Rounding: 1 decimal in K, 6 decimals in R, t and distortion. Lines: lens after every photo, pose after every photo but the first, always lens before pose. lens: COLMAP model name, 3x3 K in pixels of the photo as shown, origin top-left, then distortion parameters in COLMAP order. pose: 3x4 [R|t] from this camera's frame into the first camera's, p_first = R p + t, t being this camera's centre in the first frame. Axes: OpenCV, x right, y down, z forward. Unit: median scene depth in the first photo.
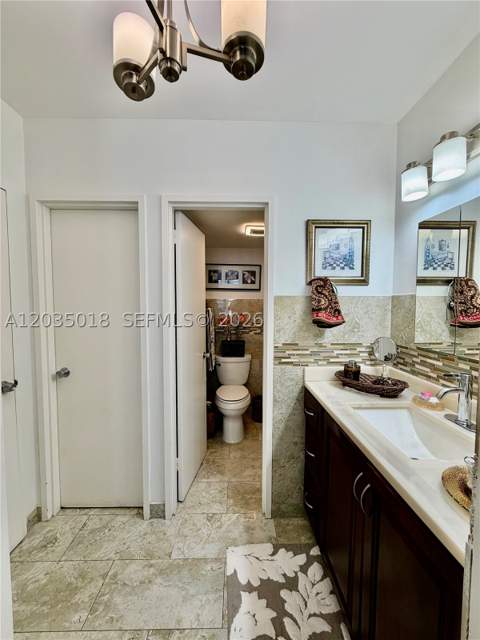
lens RADIAL K [[257.1, 0, 239.6], [0, 257.1, 319.1], [0, 0, 1]] dist [0.000983, -0.000012]
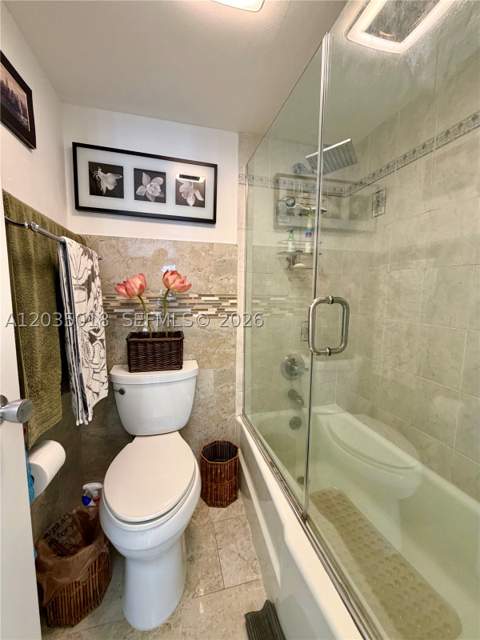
lens RADIAL K [[257.1, 0, 240.5], [0, 257.1, 320.8], [0, 0, 1]] dist [0.000983, -0.000012]
pose [[0.972767, -0.017691, 0.231108, 0.013909], [0.003585, 0.998112, 0.061315, 0.036664], [-0.231756, -0.058817, 0.970994, 0.531147]]
